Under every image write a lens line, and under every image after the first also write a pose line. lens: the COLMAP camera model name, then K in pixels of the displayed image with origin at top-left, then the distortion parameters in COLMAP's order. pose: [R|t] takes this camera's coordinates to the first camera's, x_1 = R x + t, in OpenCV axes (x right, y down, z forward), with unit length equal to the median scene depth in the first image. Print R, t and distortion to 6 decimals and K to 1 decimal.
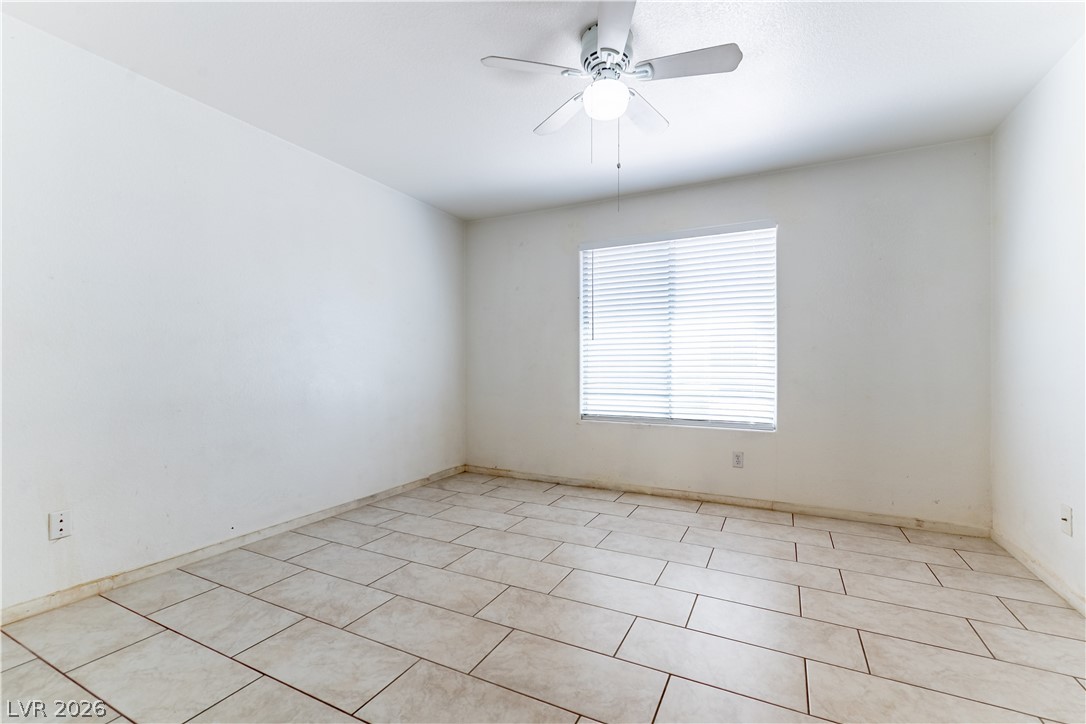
lens RADIAL K [[476.8, 0, 542.9], [0, 476.8, 363.7], [0, 0, 1]] dist [-0.000844, 0.000650]
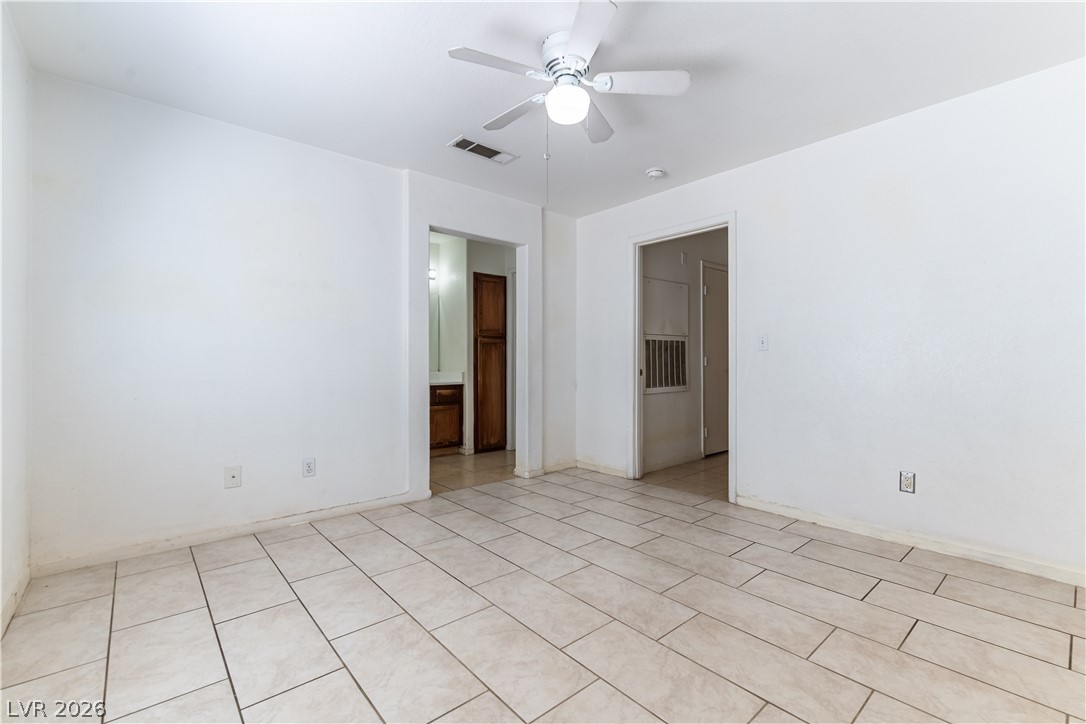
lens RADIAL K [[476.8, 0, 542.4], [0, 476.8, 360.8], [0, 0, 1]] dist [-0.000844, 0.000650]
pose [[-0.926776, -0.001899, 0.375609, -0.209495], [-0.003537, 0.999987, -0.003673, 0.005353], [-0.375597, -0.004732, -0.926771, 2.002295]]
